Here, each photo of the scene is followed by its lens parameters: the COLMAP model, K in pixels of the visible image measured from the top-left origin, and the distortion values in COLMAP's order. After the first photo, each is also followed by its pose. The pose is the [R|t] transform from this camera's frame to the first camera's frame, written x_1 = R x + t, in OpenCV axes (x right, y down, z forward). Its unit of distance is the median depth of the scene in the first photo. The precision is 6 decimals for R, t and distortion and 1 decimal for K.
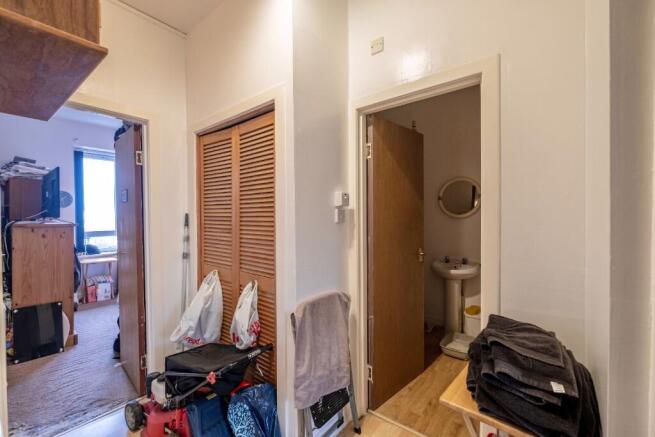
lens RADIAL K [[283.8, 0, 324.5], [0, 283.8, 219.6], [0, 0, 1]] dist [-0.002053, -0.000630]
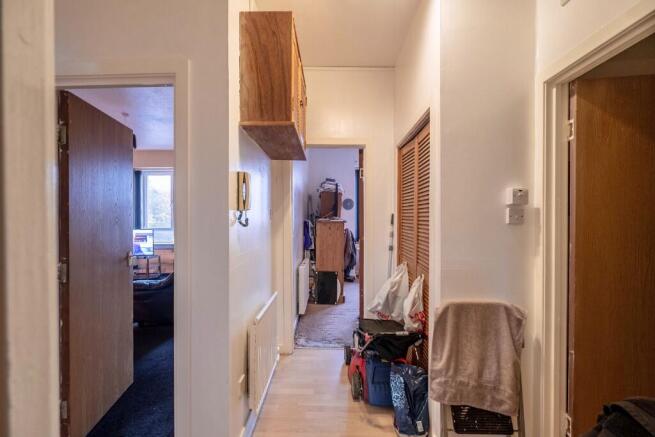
lens RADIAL K [[283.8, 0, 324.5], [0, 283.8, 219.6], [0, 0, 1]] dist [-0.002053, -0.000630]
pose [[0.607671, 0.014021, -0.794065, 0.362951], [-0.013274, 0.999884, 0.007496, -0.001729], [0.794078, 0.005985, 0.607787, 0.028429]]
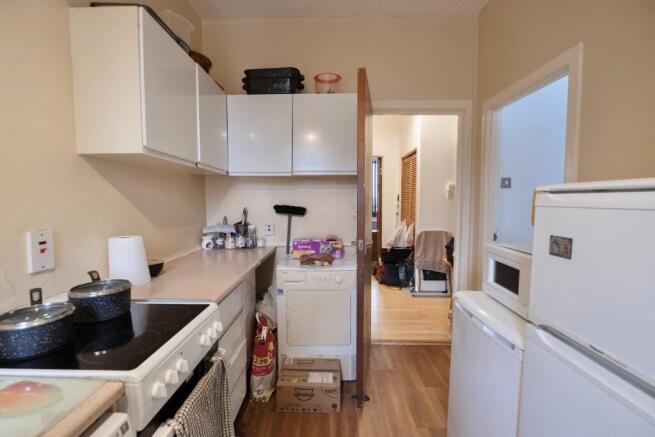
lens RADIAL K [[289.0, 0, 327.5], [0, 289.0, 218.5], [0, 0, 1]] dist [-0.001152, -0.000330]
pose [[0.620100, 0.058073, -0.782371, 1.103543], [-0.008338, 0.997688, 0.067447, 0.019052], [0.784479, -0.035301, 0.619150, -0.969721]]
